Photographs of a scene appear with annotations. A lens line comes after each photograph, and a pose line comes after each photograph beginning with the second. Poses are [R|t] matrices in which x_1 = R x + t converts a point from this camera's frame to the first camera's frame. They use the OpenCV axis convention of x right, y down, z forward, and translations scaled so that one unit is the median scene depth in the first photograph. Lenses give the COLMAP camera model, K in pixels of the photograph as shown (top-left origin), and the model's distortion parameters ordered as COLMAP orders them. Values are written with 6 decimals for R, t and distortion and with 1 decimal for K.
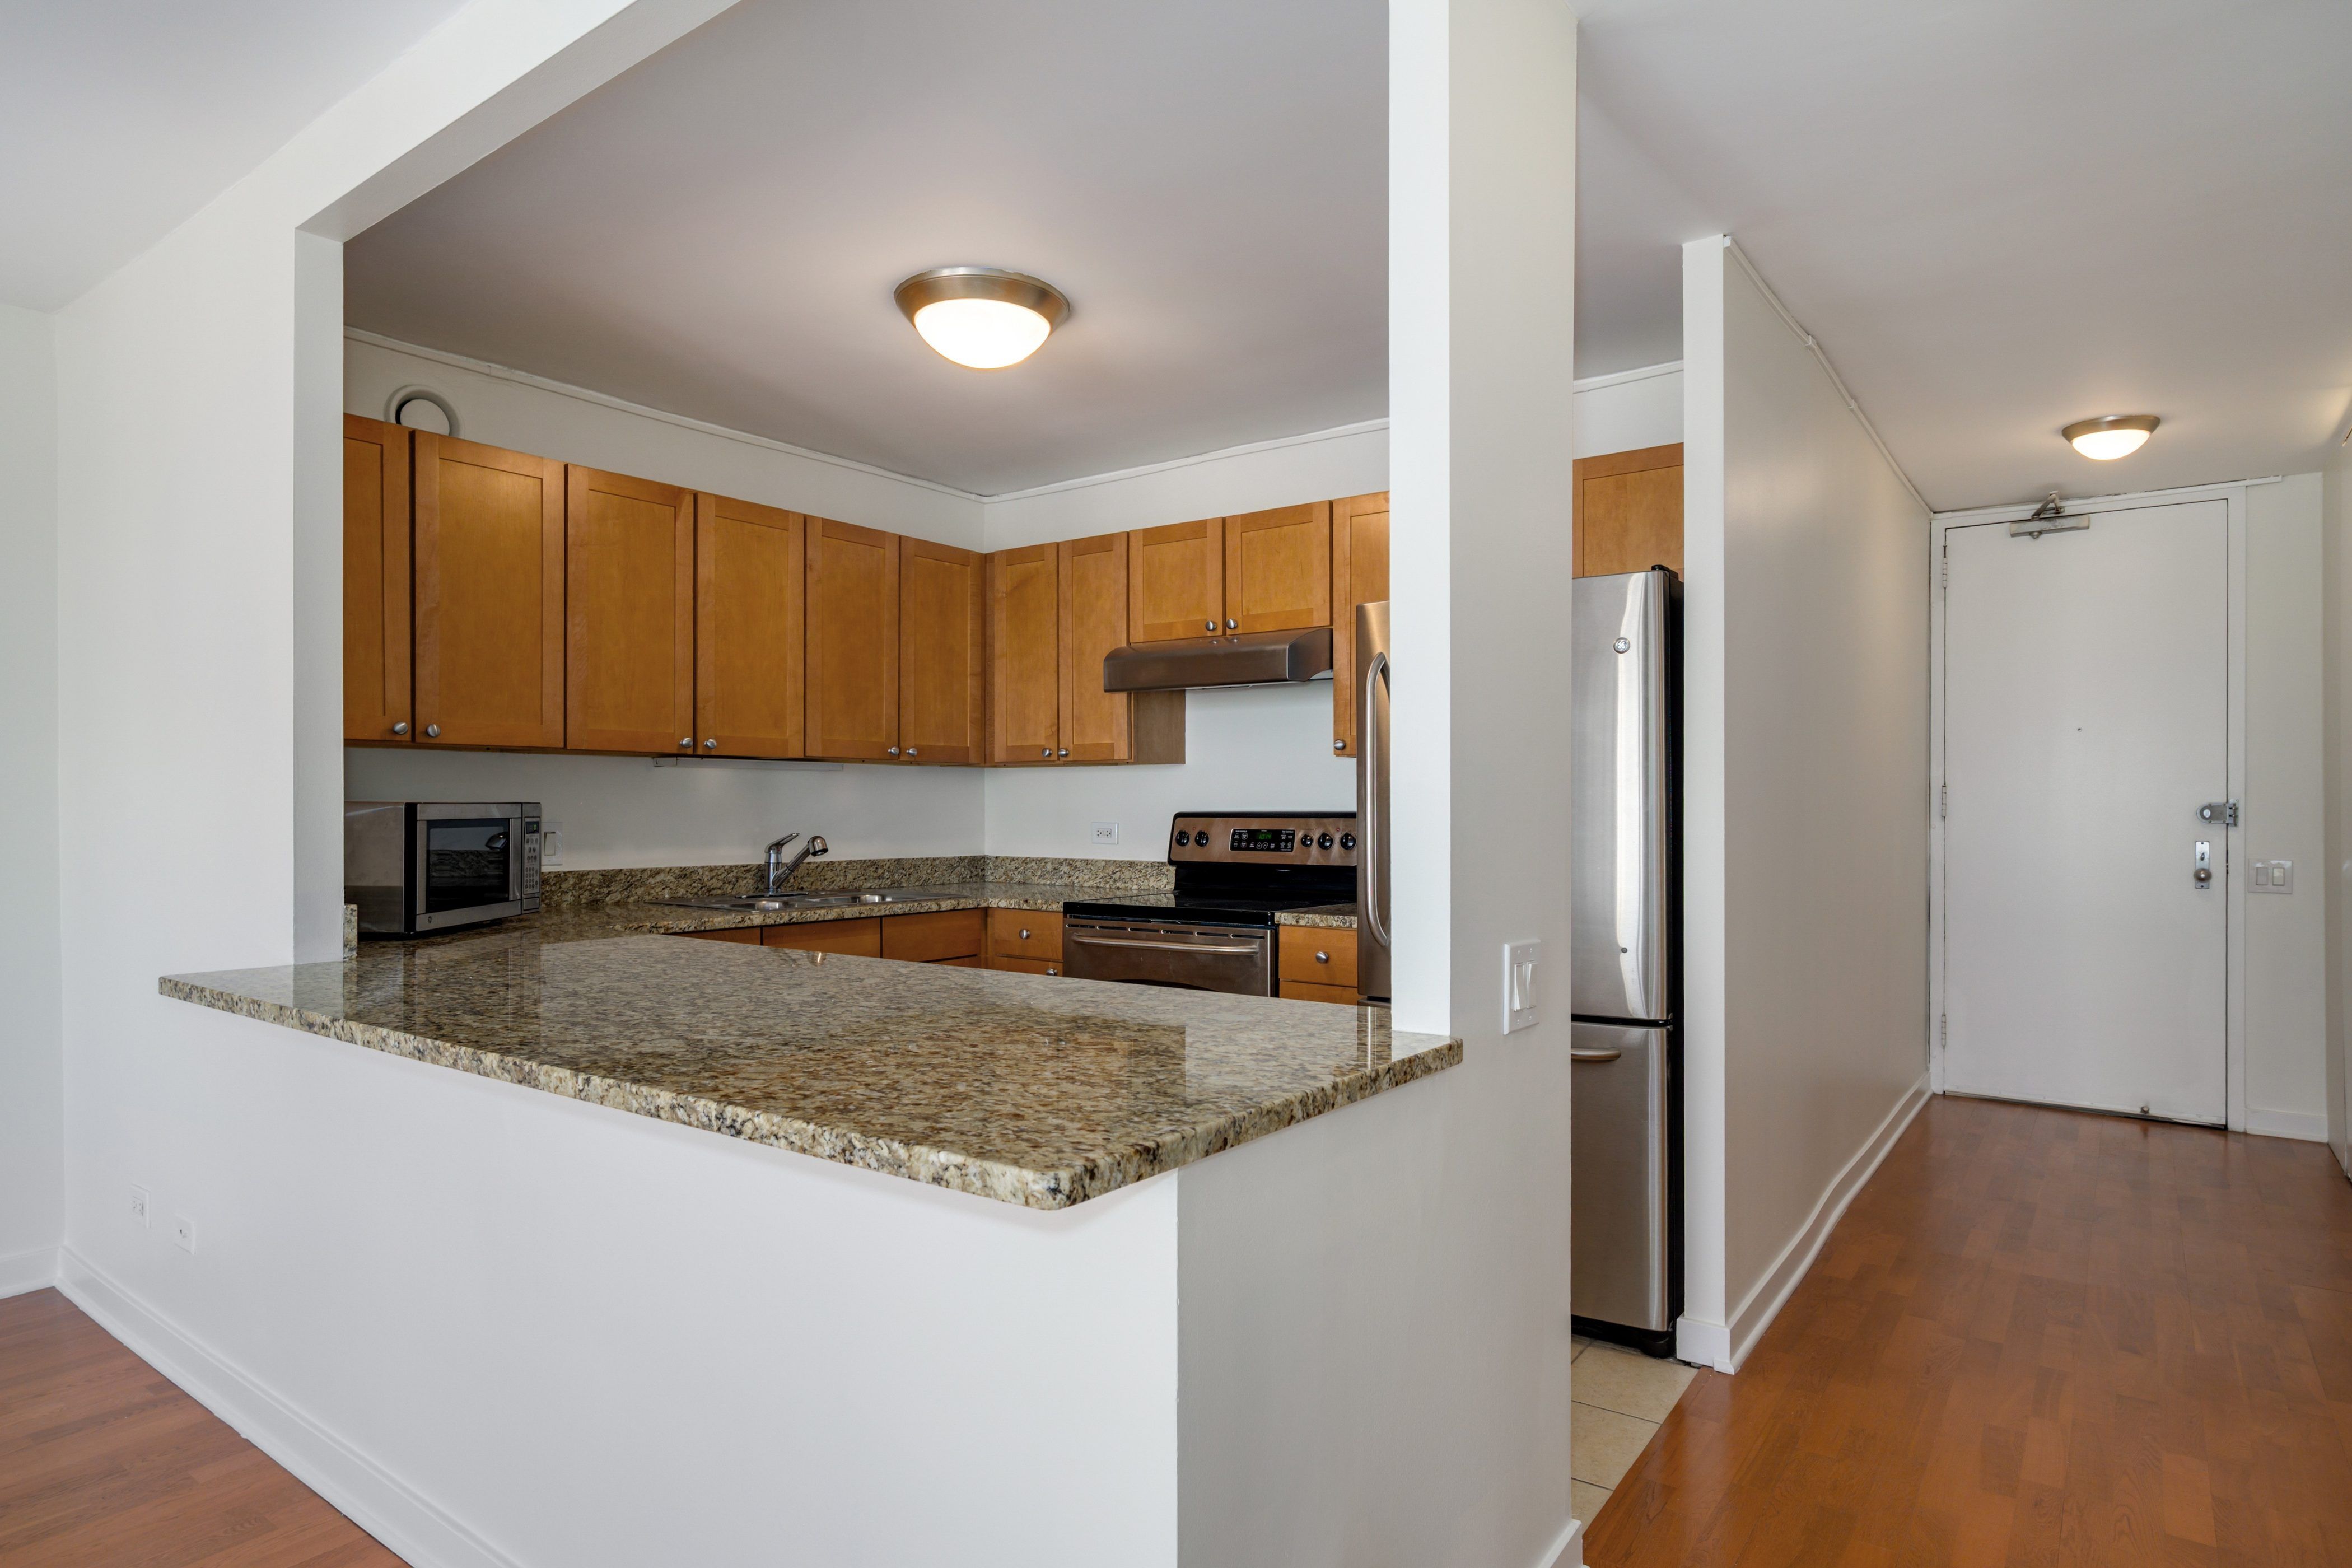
lens RADIAL K [[1364.0, 0, 1107.5], [0, 1364.0, 807.8], [0, 0, 1]] dist [0.001300, -0.001498]
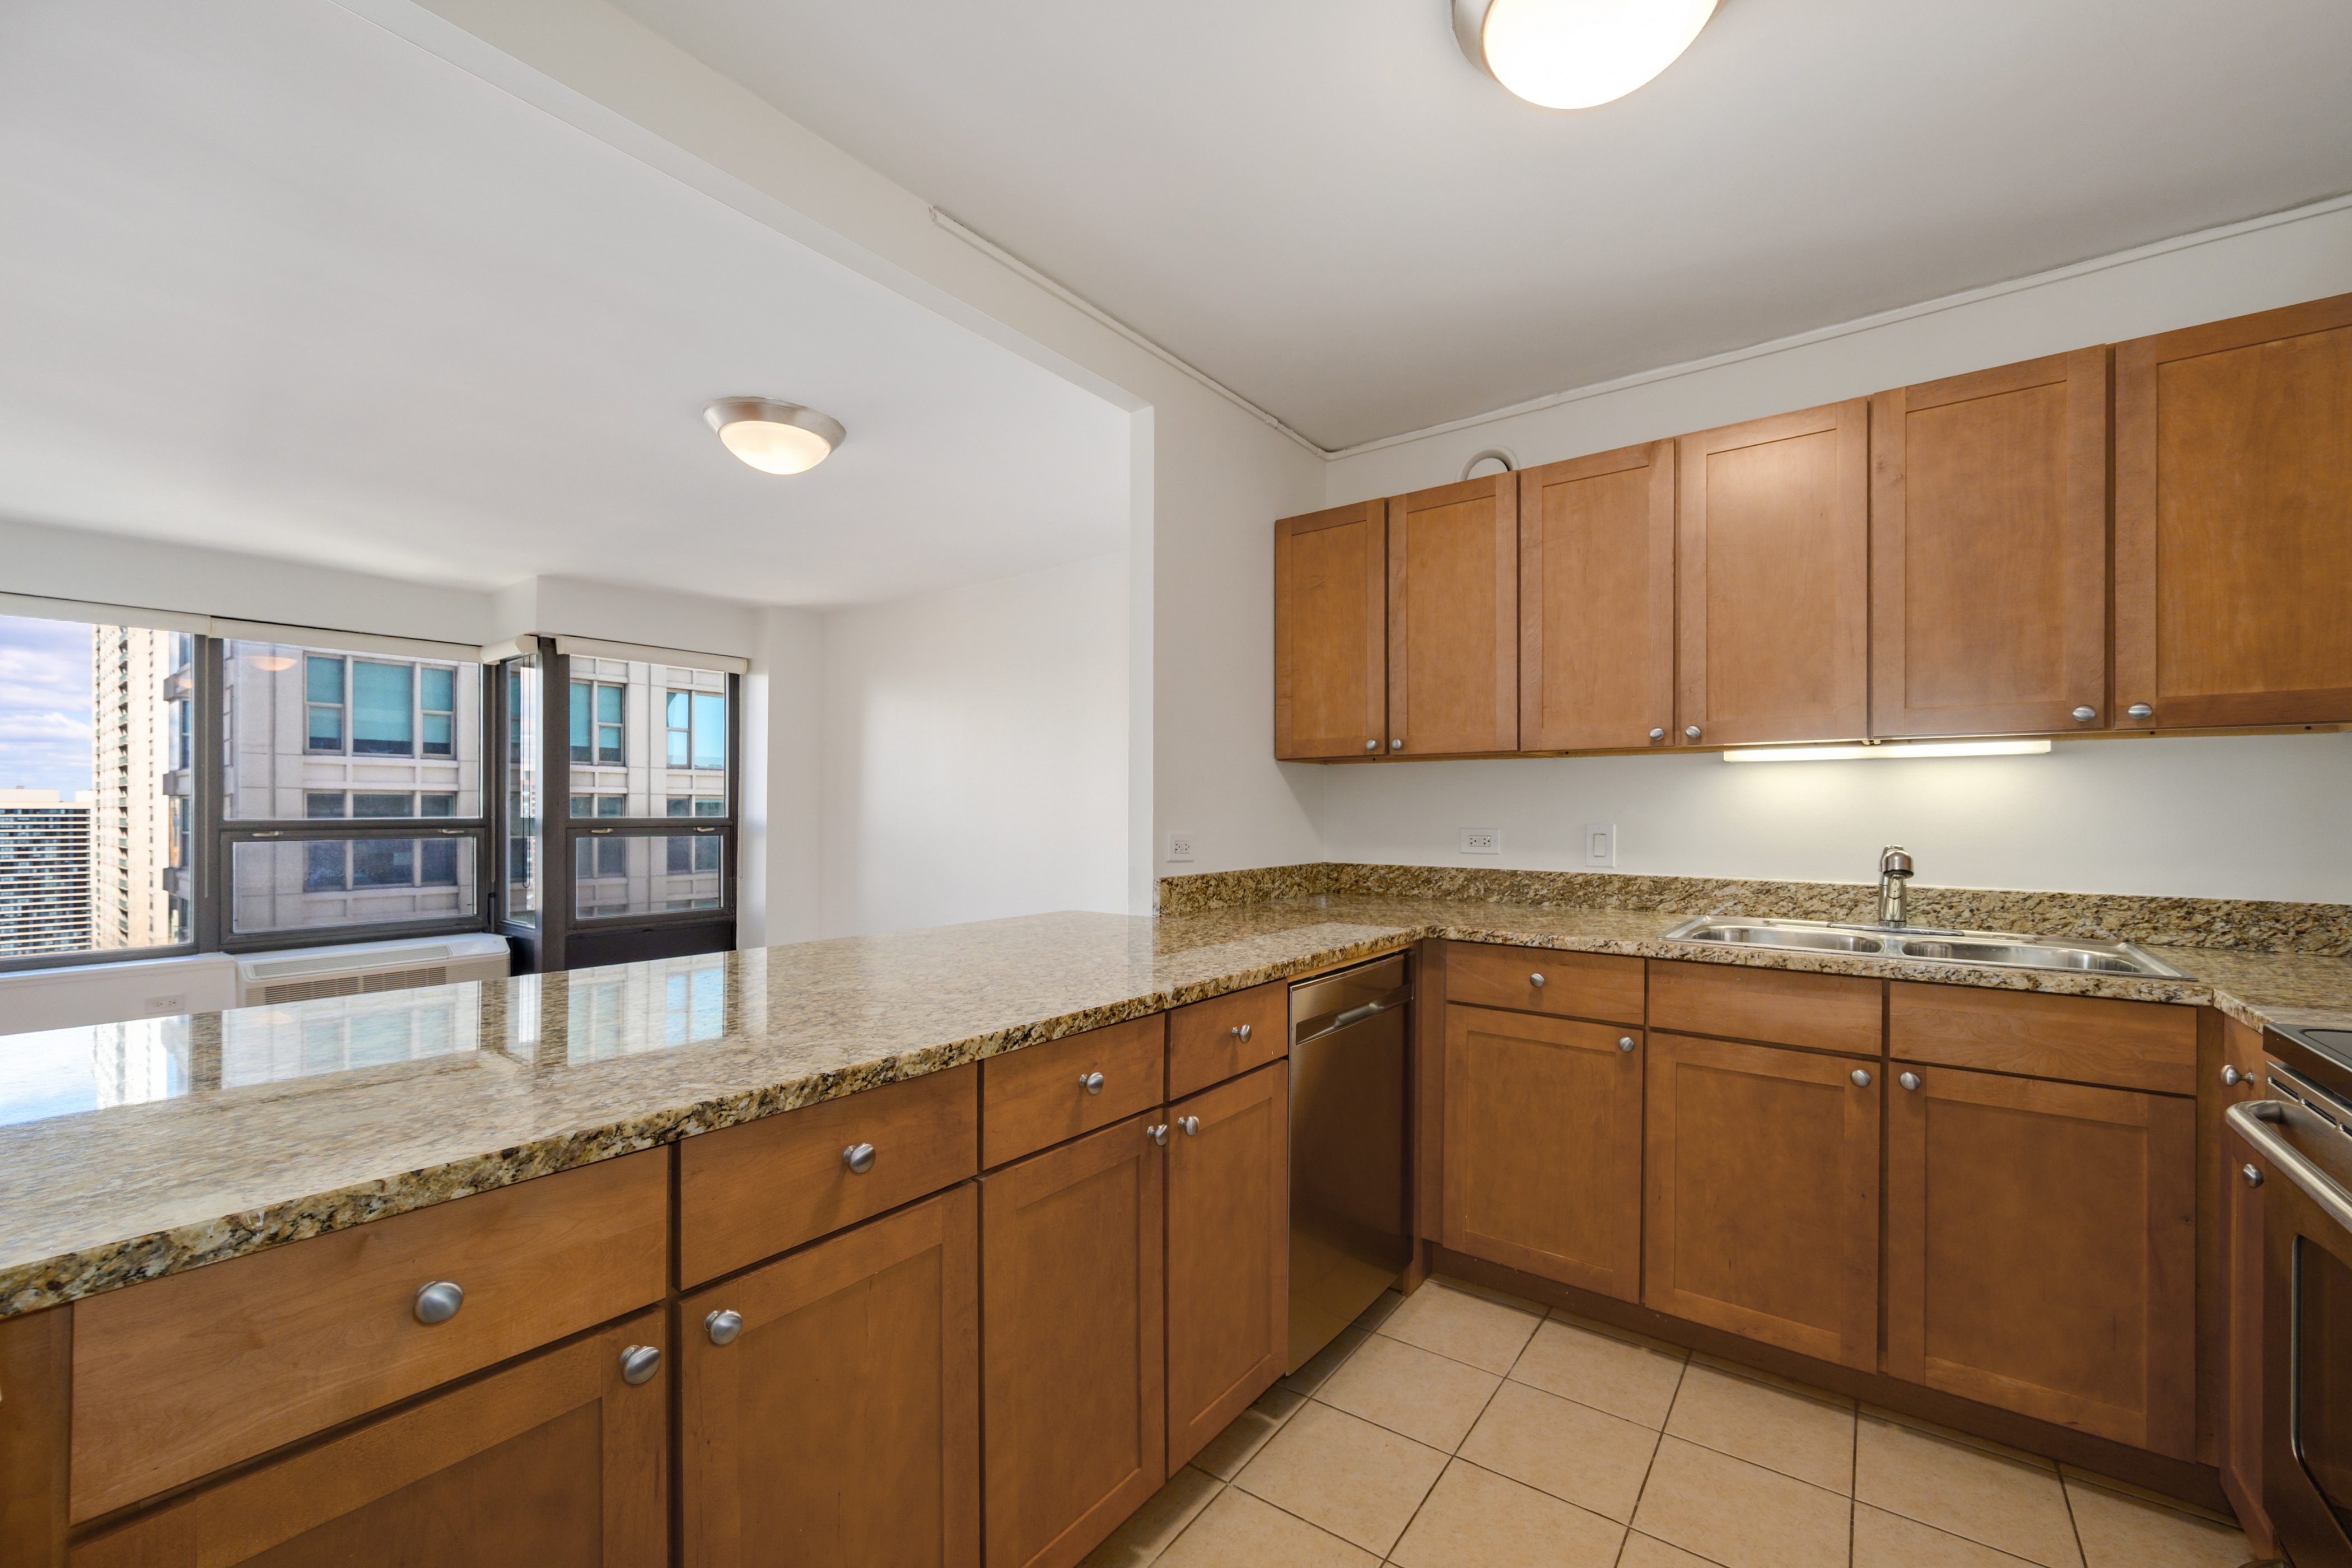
lens RADIAL K [[956.9, 0, 1240.6], [0, 956.9, 806.9], [0, 0, 1]] dist [-0.001865, -0.002380]
pose [[0.026650, -0.005060, -0.999632, 0.244427], [-0.002700, 0.999983, -0.005134, 0.001788], [0.999641, 0.002836, 0.026636, 0.612832]]
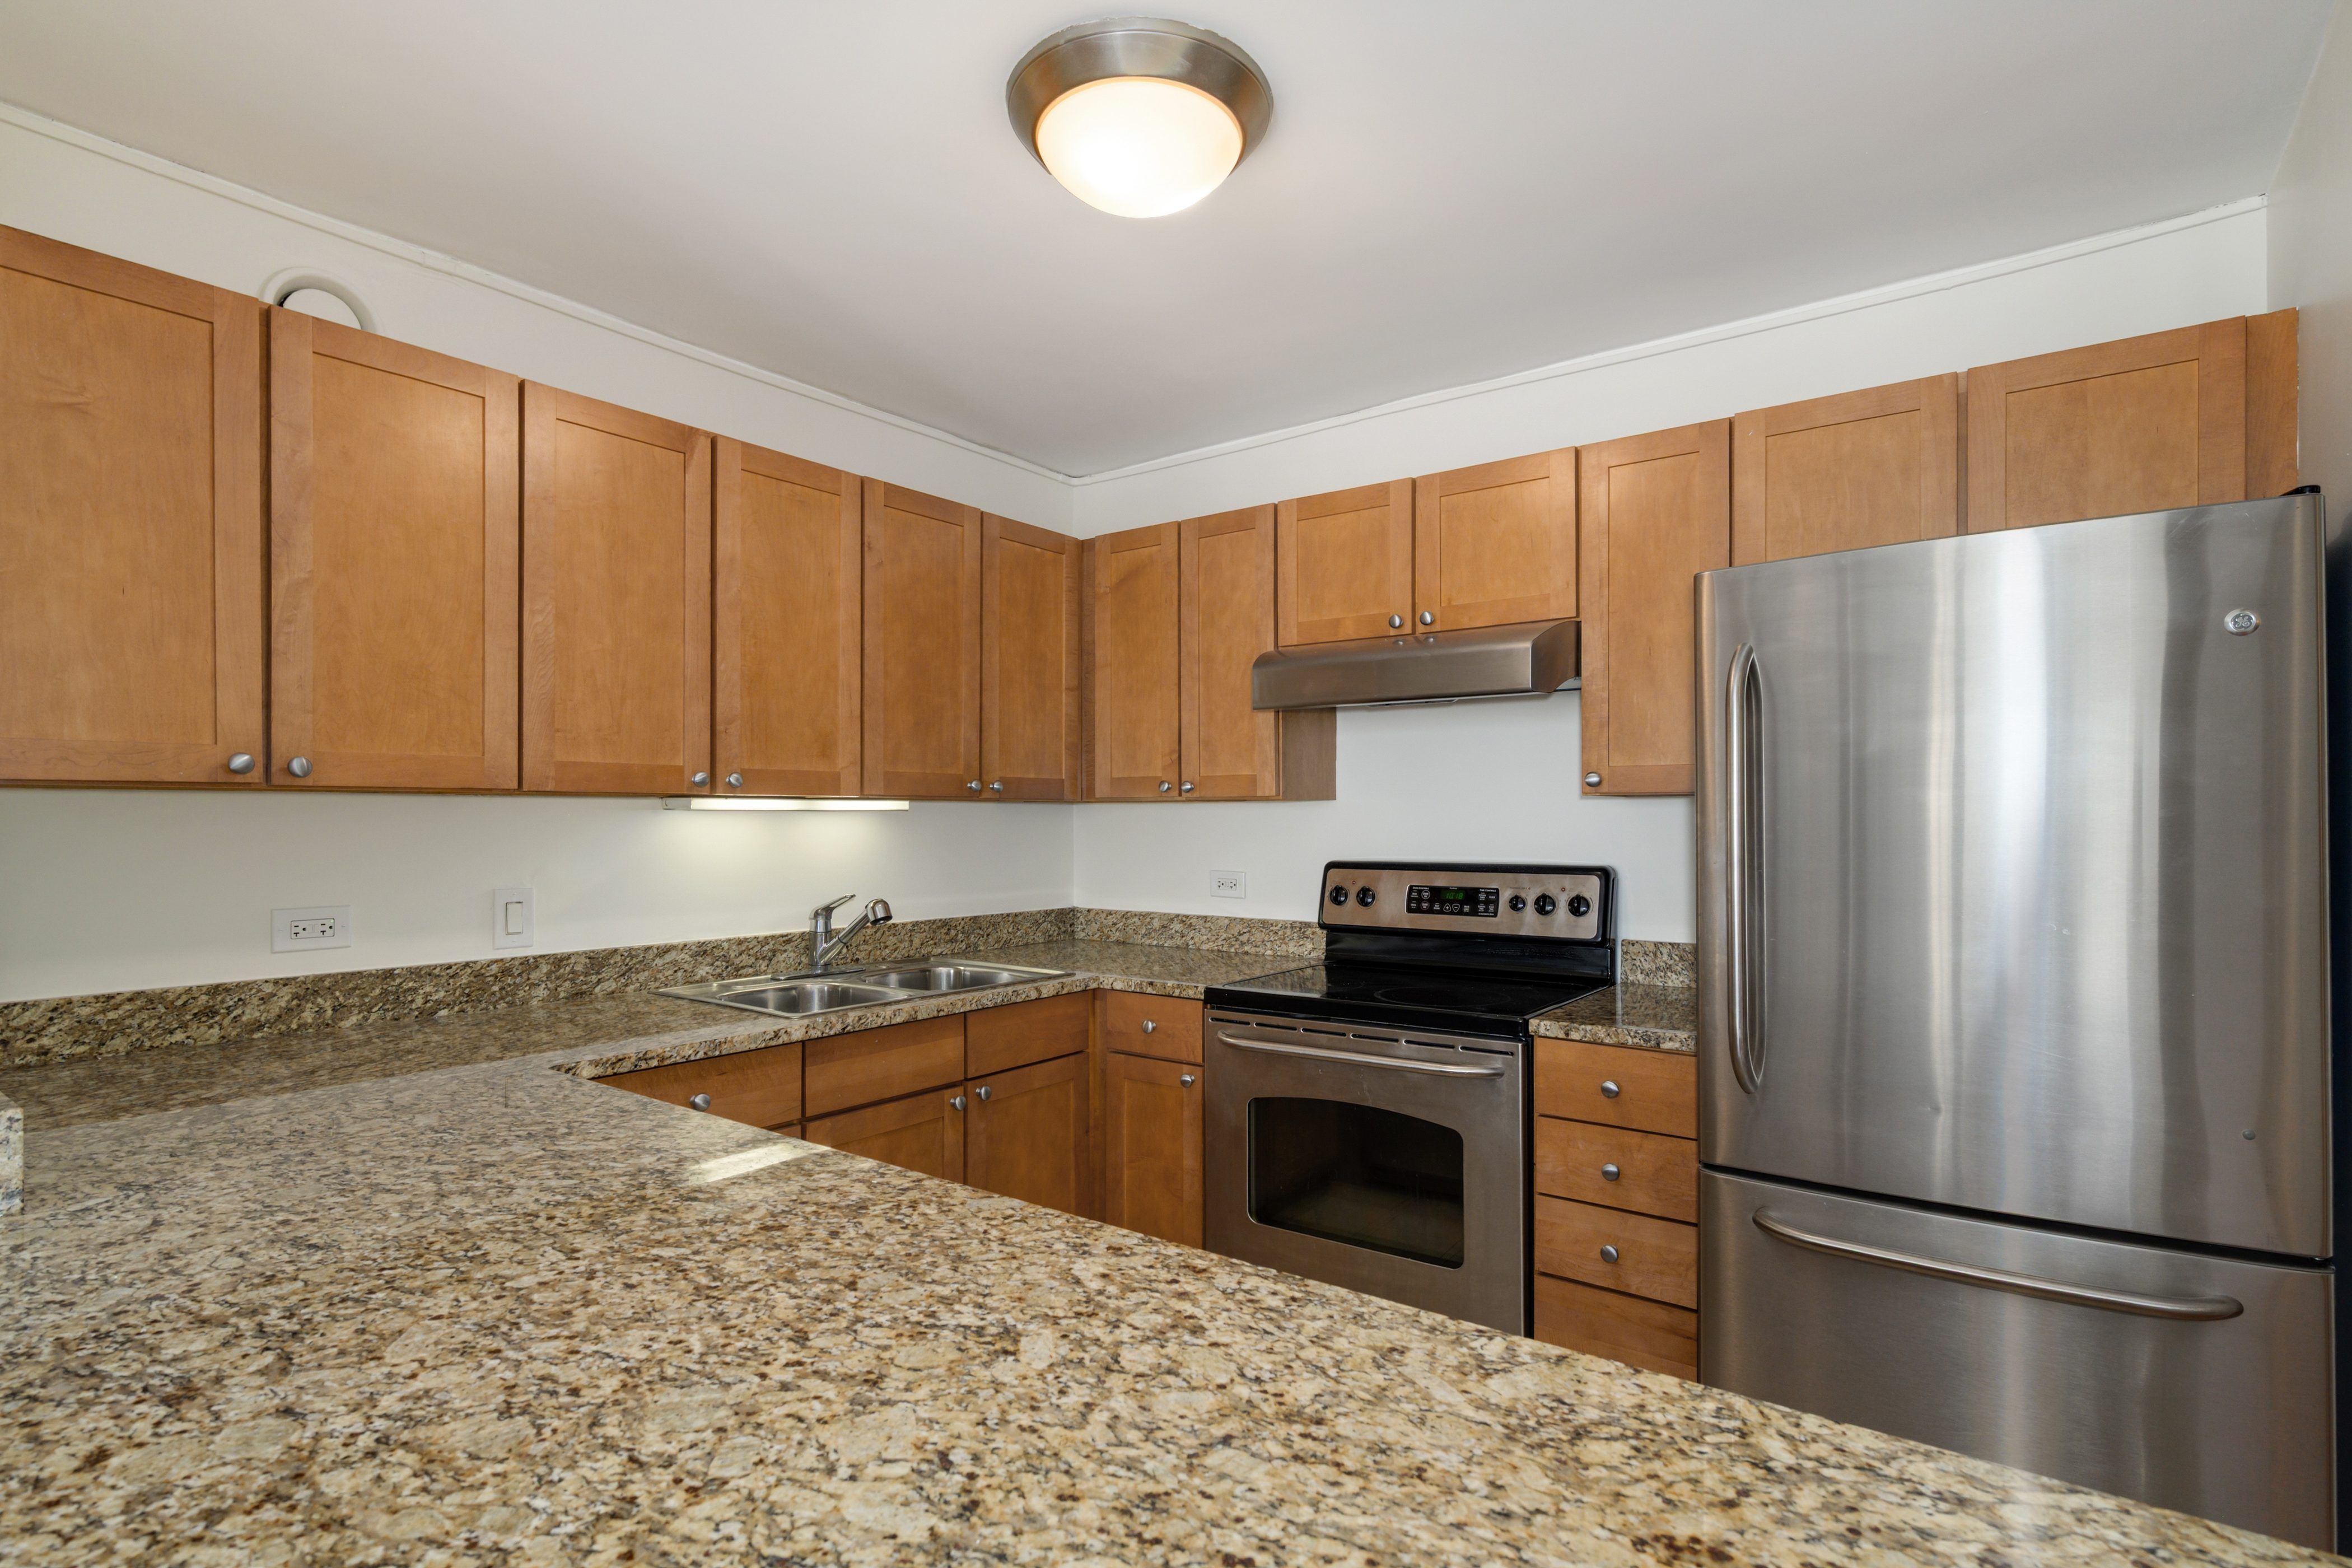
lens RADIAL K [[1201.6, 0, 1103.5], [0, 1201.6, 810.4], [0, 0, 1]] dist [-0.001446, -0.000200]
pose [[0.999936, -0.001726, -0.011152, -0.074427], [0.001640, 0.999969, -0.007684, -0.021944], [0.011165, 0.007665, 0.999908, 0.309344]]
